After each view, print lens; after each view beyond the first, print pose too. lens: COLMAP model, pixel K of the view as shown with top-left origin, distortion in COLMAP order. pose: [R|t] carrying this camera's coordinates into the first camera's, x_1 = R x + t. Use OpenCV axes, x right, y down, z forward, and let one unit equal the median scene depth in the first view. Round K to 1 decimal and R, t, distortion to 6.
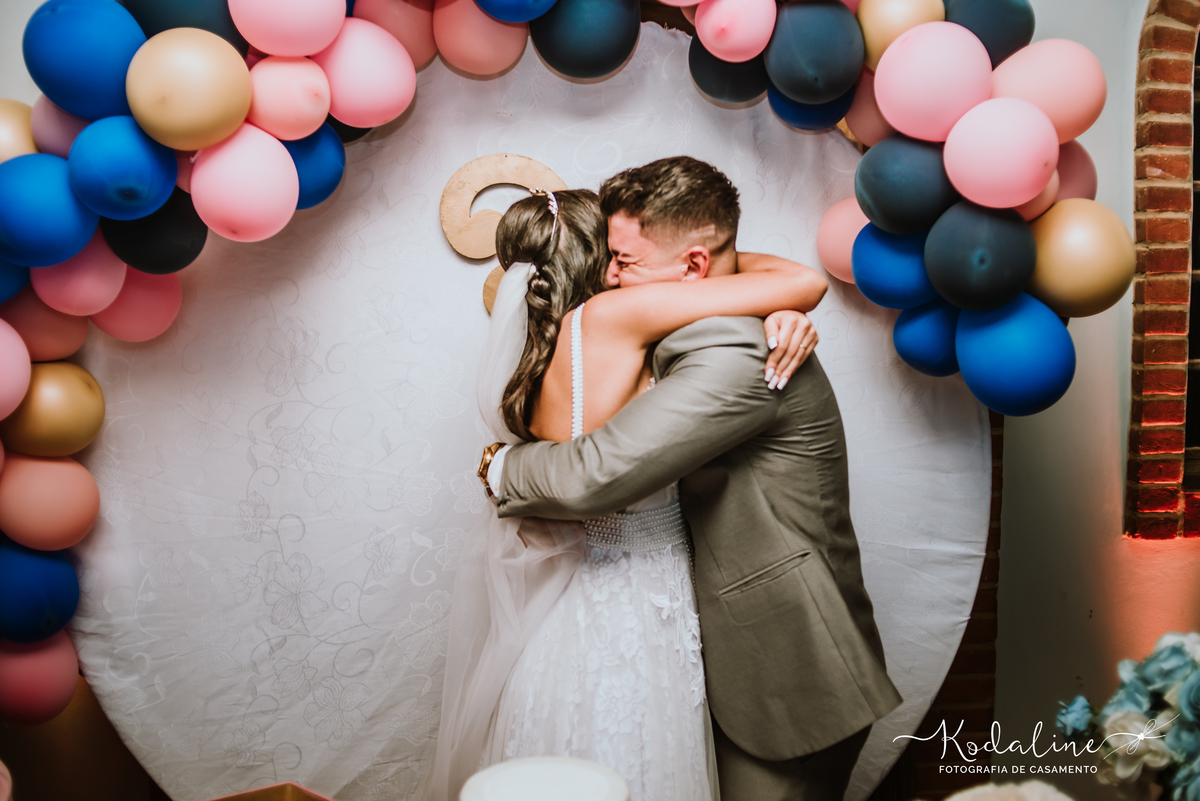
lens RADIAL K [[1270.2, 0, 600.0], [0, 1270.2, 400.5], [0, 0, 1]] dist [-0.079722, -0.002489]
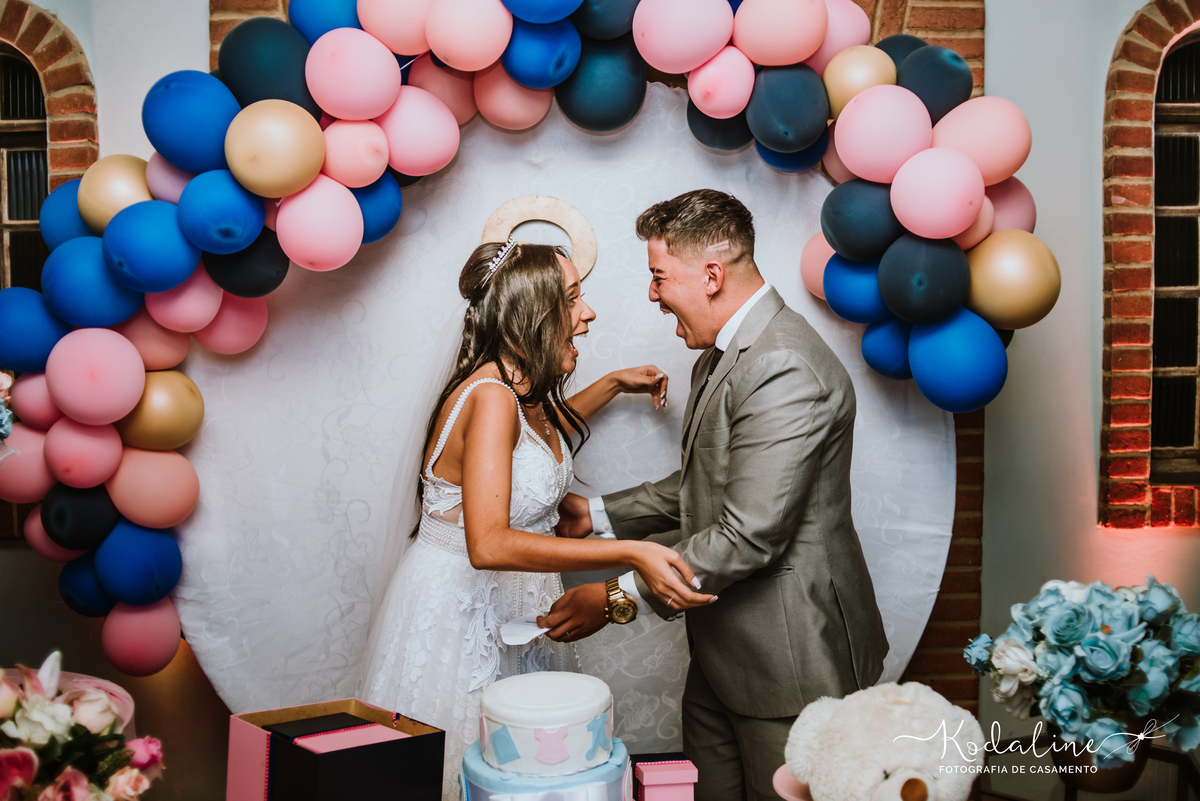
lens RADIAL K [[1270.2, 0, 600.0], [0, 1270.2, 400.5], [0, 0, 1]] dist [-0.079722, -0.002489]
pose [[0.998315, -0.002487, -0.057970, 0.049464], [0.001610, 0.999884, -0.015177, 0.015431], [0.058001, 0.015059, 0.998203, -0.168551]]
